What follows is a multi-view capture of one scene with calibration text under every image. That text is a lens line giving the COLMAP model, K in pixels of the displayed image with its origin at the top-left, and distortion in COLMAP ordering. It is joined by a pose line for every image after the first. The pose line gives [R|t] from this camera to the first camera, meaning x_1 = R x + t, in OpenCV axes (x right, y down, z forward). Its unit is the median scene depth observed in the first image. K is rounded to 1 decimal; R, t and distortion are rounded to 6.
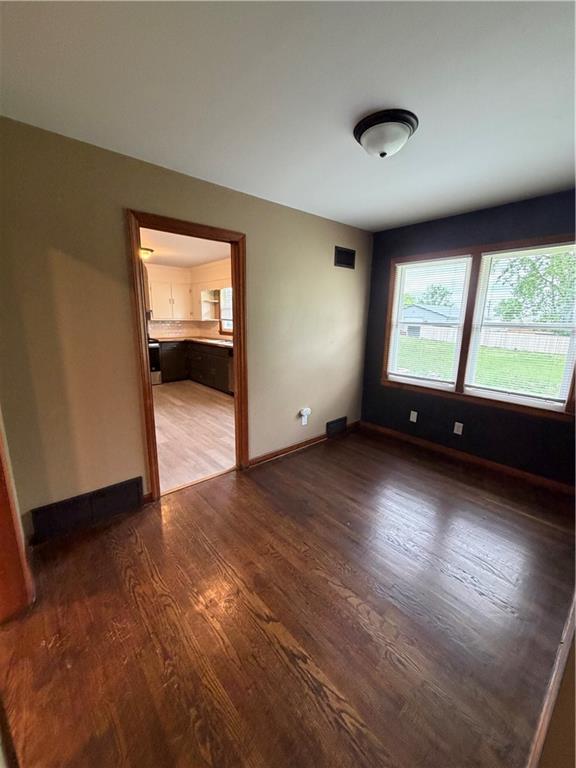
lens RADIAL K [[305.4, 0, 286.9], [0, 305.4, 384.9], [0, 0, 1]] dist [-0.002440, -0.000196]
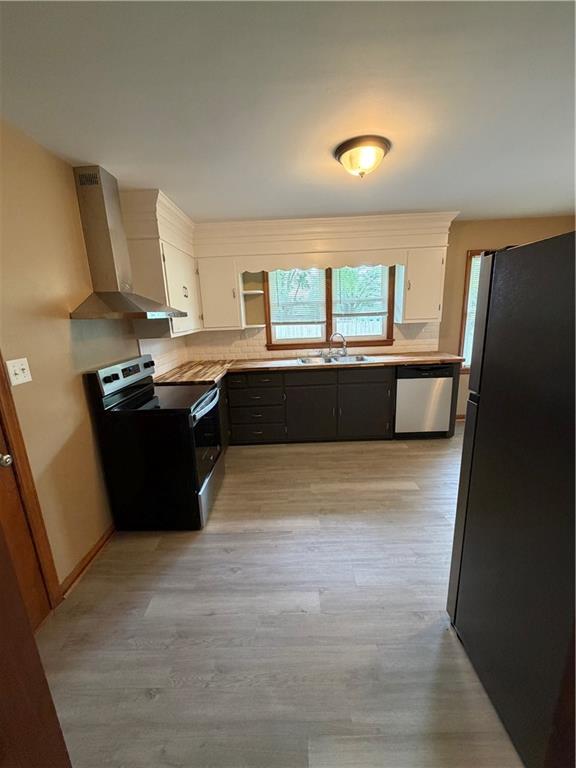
lens RADIAL K [[305.4, 0, 285.8], [0, 305.4, 382.2], [0, 0, 1]] dist [-0.002440, -0.000196]
pose [[0.658153, -0.199288, 0.726029, -0.634925], [0.203904, 0.975473, 0.082917, -0.149233], [-0.724746, 0.093469, 0.682646, 0.595319]]
